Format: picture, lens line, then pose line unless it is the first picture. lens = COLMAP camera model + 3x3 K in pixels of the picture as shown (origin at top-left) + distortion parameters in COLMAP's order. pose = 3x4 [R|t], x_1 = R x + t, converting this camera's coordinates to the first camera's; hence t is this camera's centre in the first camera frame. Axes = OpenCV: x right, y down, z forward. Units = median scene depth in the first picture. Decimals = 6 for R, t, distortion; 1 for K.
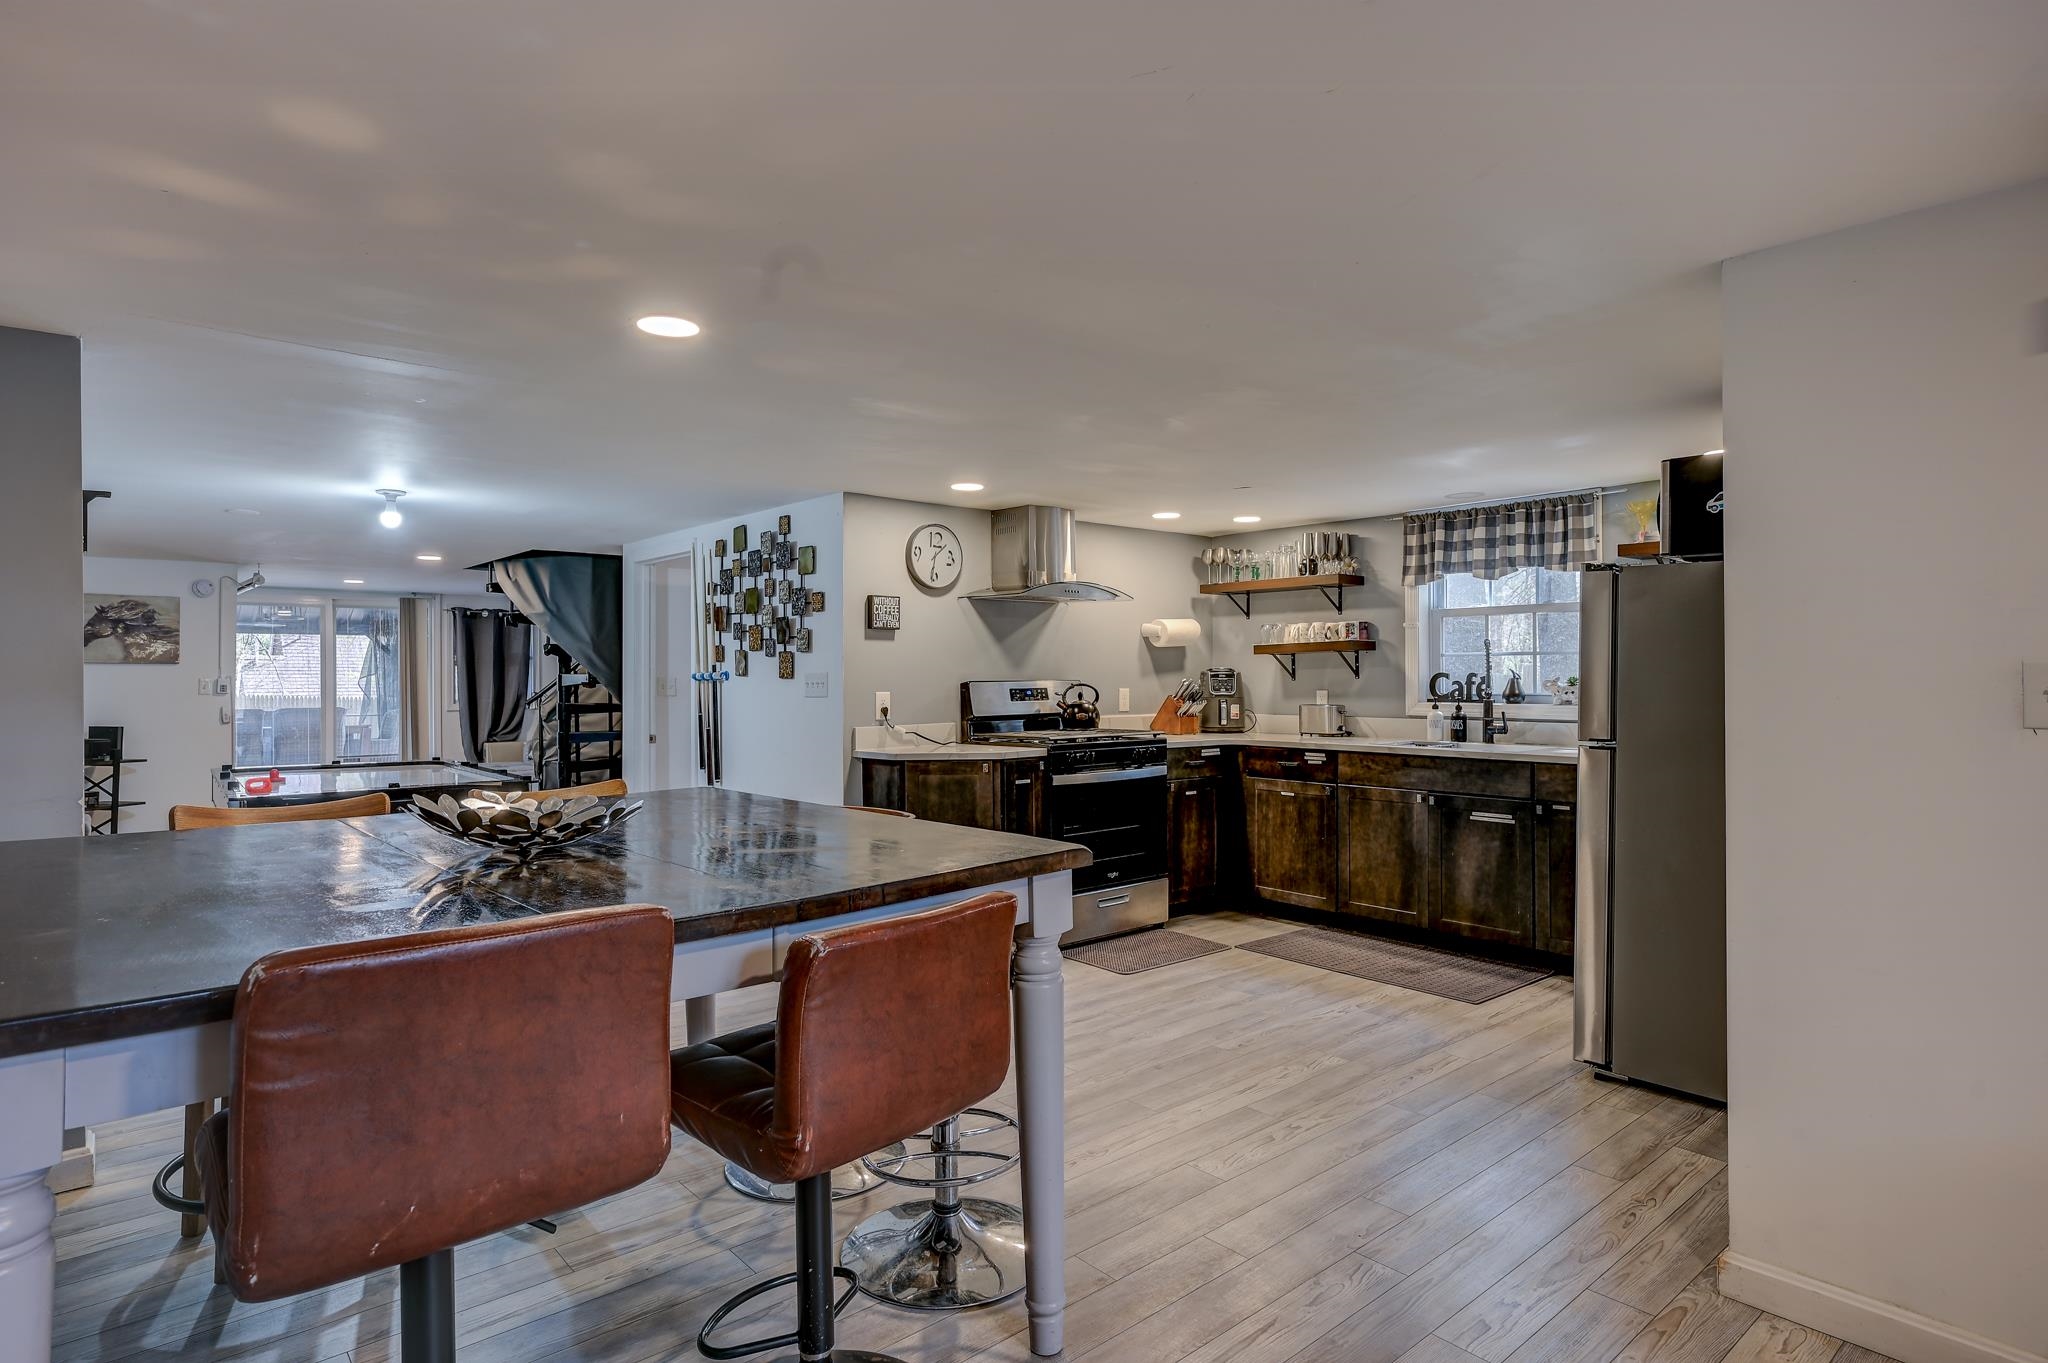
lens RADIAL K [[1080.0, 0, 1032.1], [0, 1080.0, 677.8], [0, 0, 1]] dist [-0.001258, 0.000303]
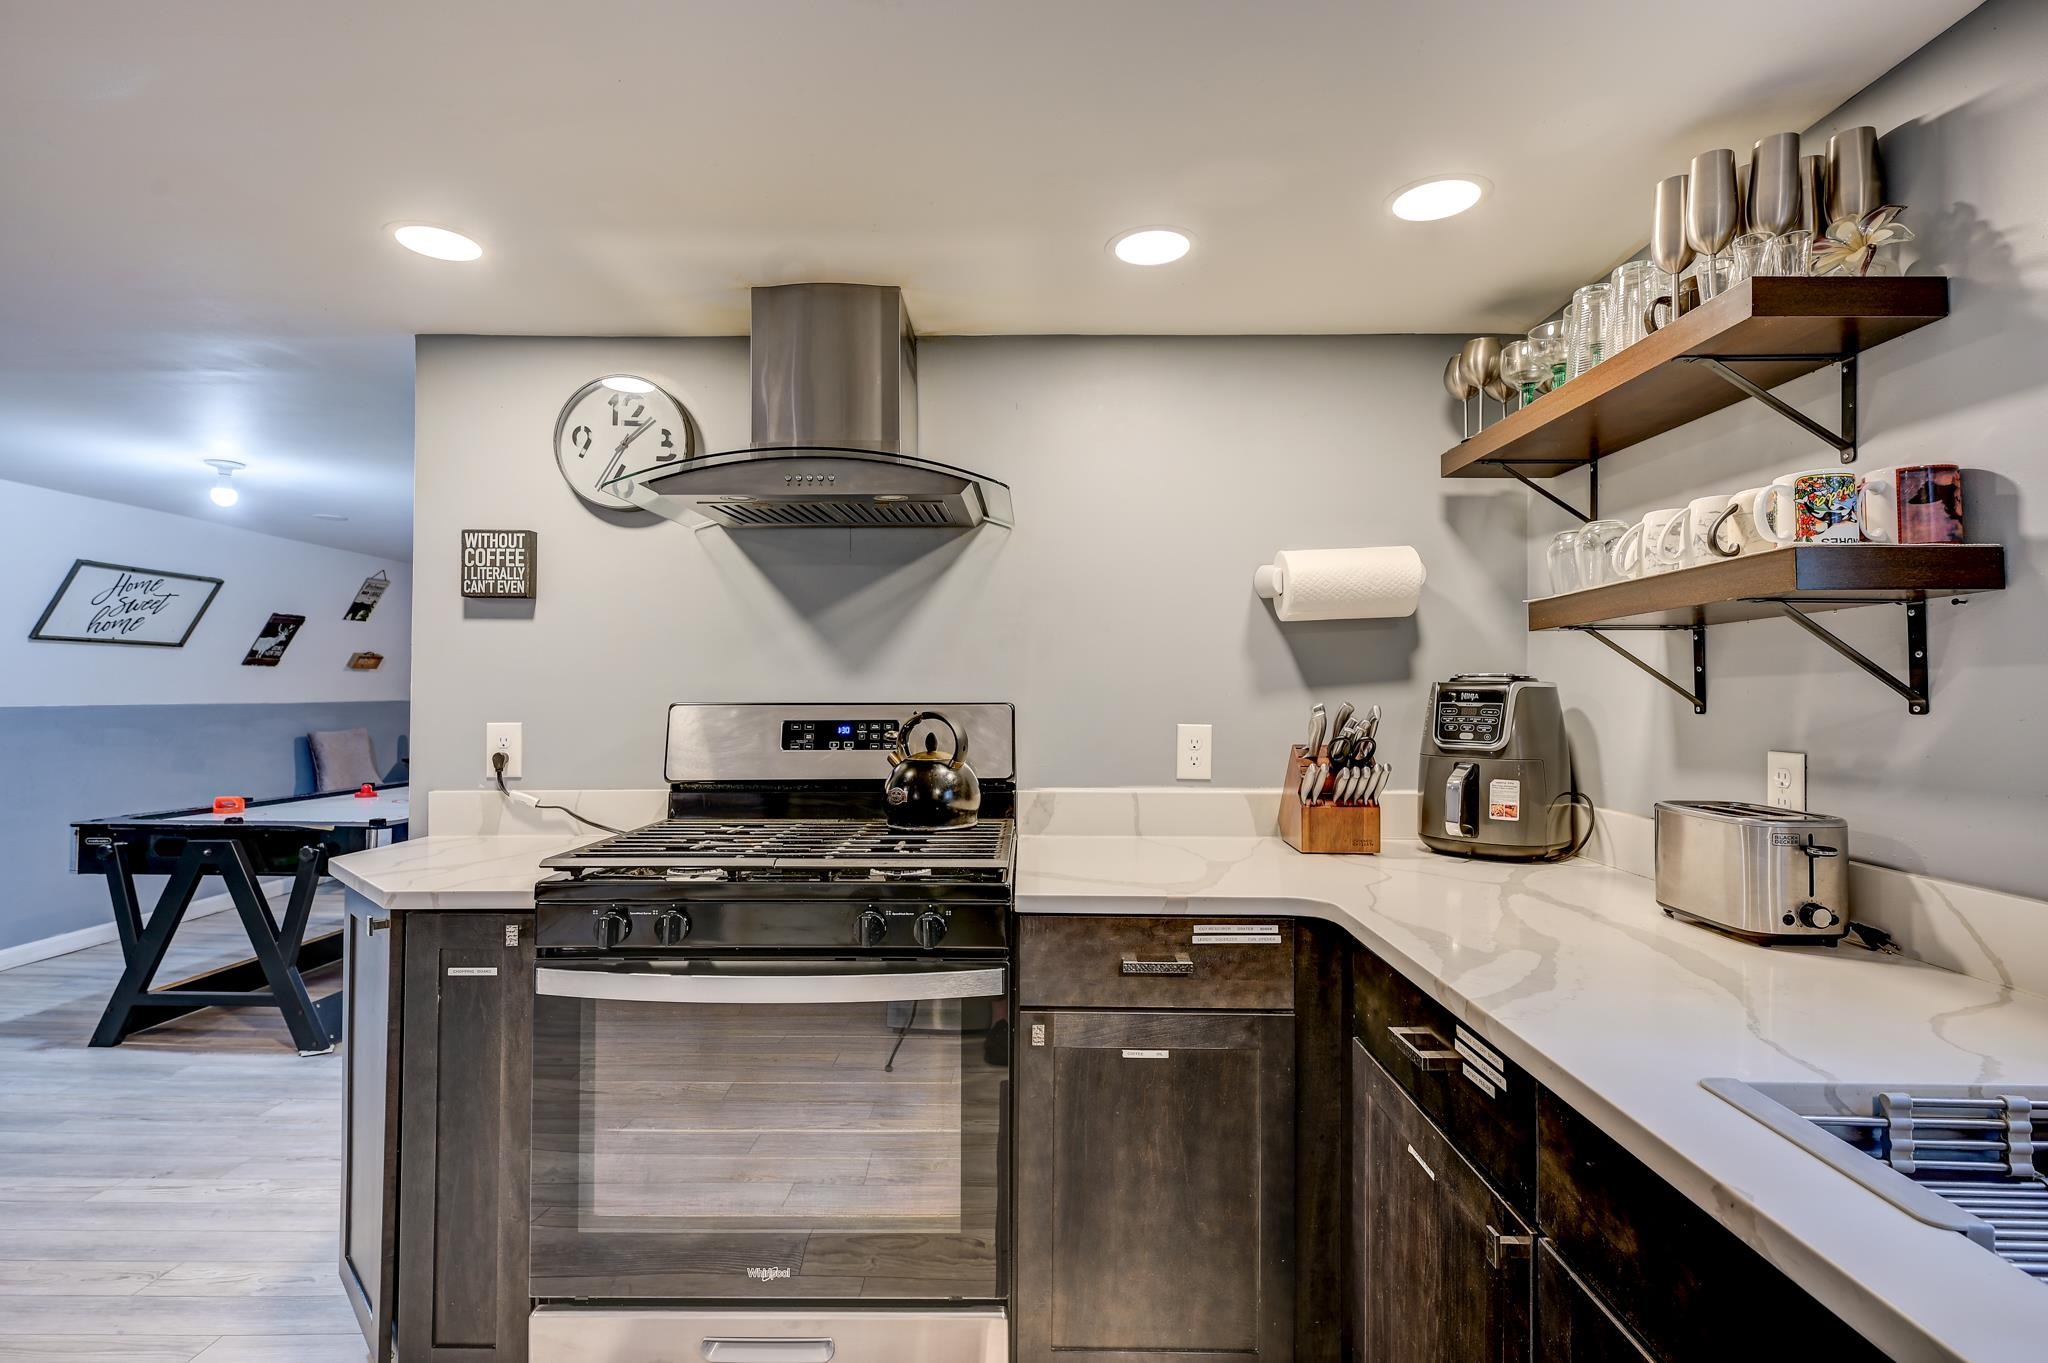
lens RADIAL K [[963.0, 0, 1026.6], [0, 963.0, 677.2], [0, 0, 1]] dist [0.000849, 0.000026]
pose [[0.753145, -0.002918, -0.657848, 0.315783], [-0.005968, 0.999919, -0.011267, -0.004109], [0.657828, 0.012412, 0.753066, 0.764704]]
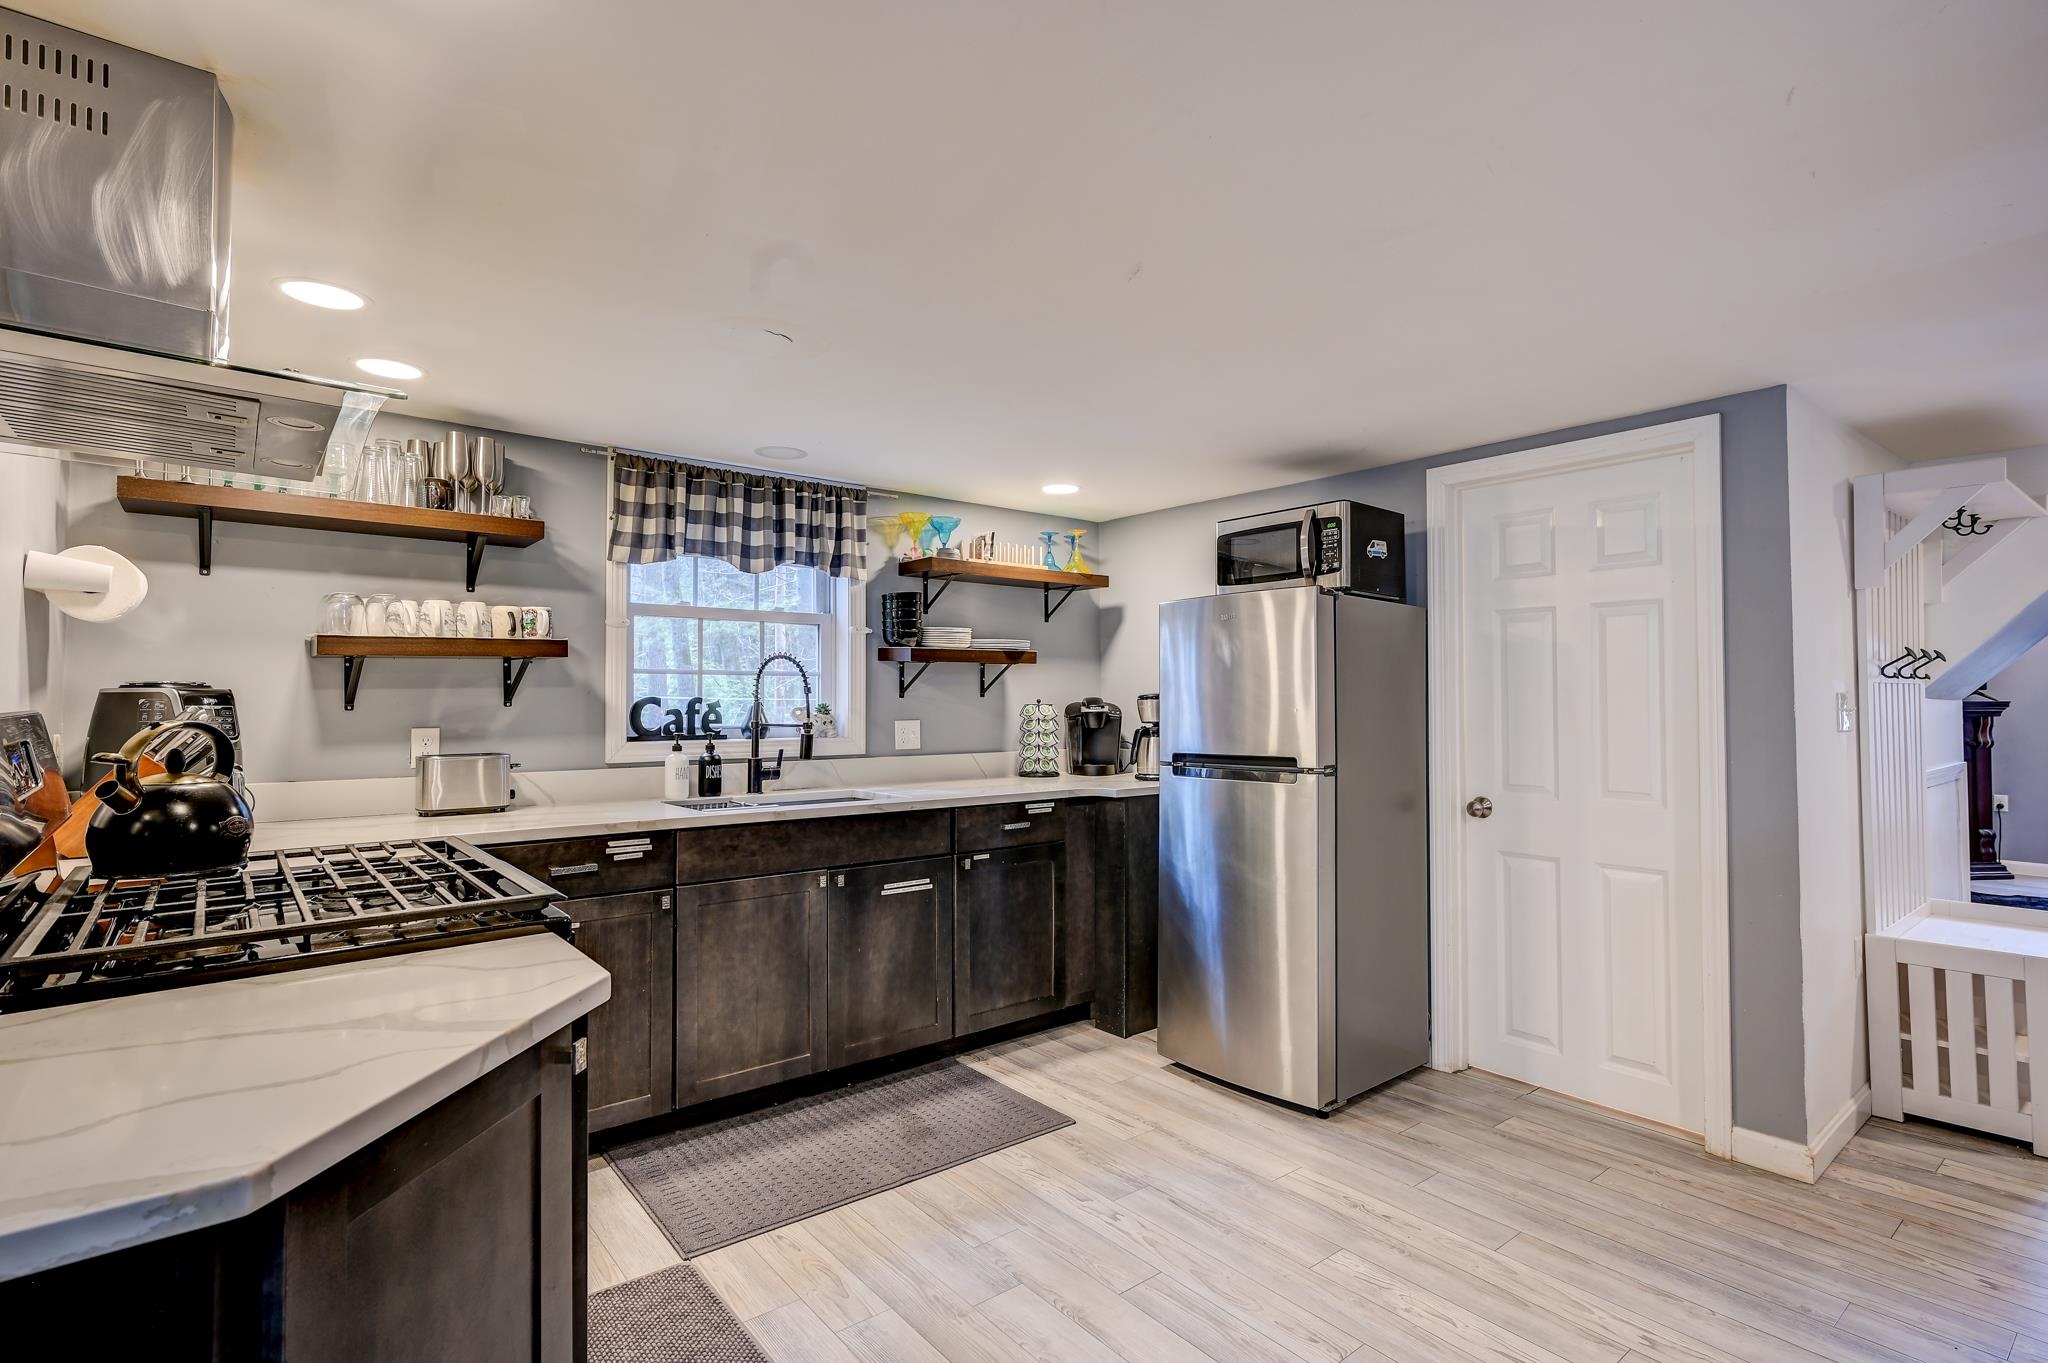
lens RADIAL K [[986.4, 0, 1024.0], [0, 986.4, 681.5], [0, 0, 1]] dist [0.001973, -0.000124]
pose [[0.038035, 0.024832, 0.998968, -0.234126], [0.001708, 0.999688, -0.024915, 0.001067], [-0.999275, 0.002653, 0.037981, 0.759387]]
